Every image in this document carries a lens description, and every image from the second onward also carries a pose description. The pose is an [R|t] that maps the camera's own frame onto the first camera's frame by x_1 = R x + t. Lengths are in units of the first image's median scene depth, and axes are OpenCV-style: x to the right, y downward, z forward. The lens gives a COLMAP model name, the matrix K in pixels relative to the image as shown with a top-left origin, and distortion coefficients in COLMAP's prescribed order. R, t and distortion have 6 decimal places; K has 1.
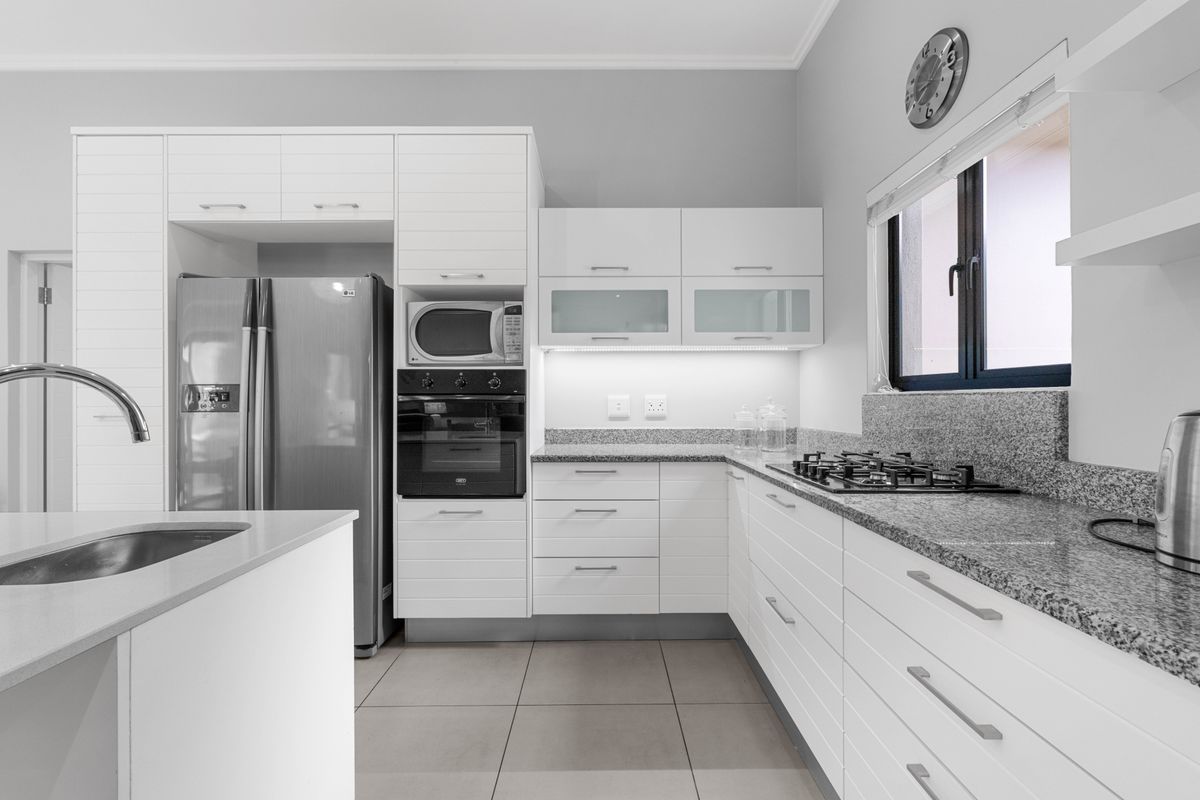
lens RADIAL K [[502.7, 0, 602.5], [0, 502.7, 401.8], [0, 0, 1]] dist [-0.002105, -0.000267]
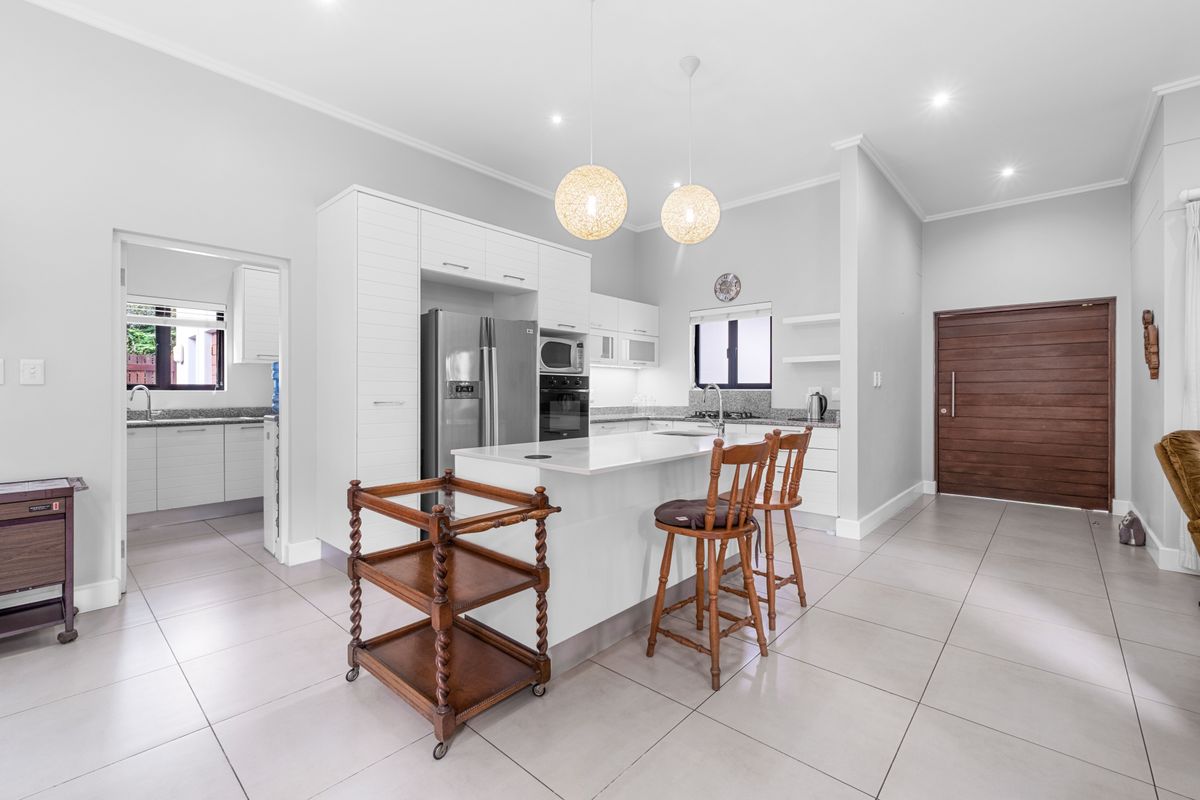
lens RADIAL K [[502.7, 0, 602.5], [0, 502.7, 401.8], [0, 0, 1]] dist [-0.002105, -0.000267]
pose [[0.674180, -0.009665, 0.738504, -1.630837], [-0.001321, 0.999897, 0.014293, 0.006640], [-0.738566, -0.010612, 0.674097, -0.385604]]
